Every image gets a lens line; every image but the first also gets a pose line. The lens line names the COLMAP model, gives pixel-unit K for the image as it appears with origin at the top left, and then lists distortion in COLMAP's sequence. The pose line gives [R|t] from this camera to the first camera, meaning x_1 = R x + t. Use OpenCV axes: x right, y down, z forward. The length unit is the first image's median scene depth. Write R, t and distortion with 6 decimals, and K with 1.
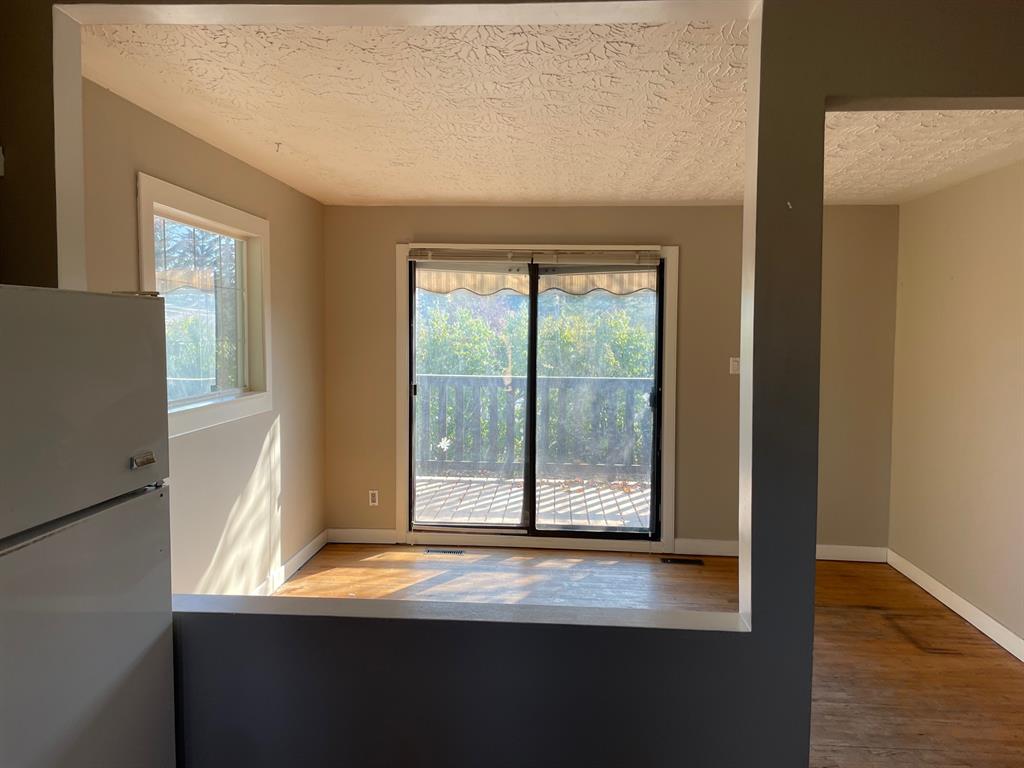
lens RADIAL K [[782.4, 0, 530.2], [0, 782.4, 363.0], [0, 0, 1]] dist [0.109614, -0.122699]
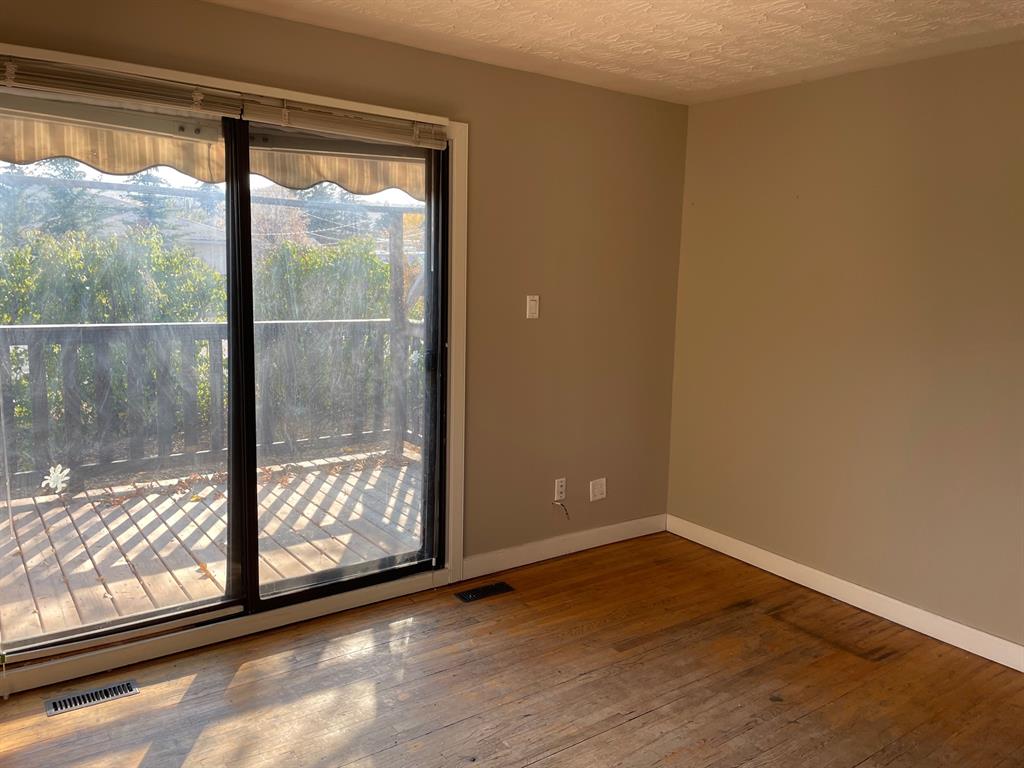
lens RADIAL K [[782.4, 0, 530.2], [0, 782.4, 363.0], [0, 0, 1]] dist [0.109614, -0.122699]
pose [[0.778385, -0.065353, 0.624377, -0.193334], [0.005554, 0.995245, 0.097248, -0.014802], [-0.627763, -0.072229, 0.775046, 0.450075]]
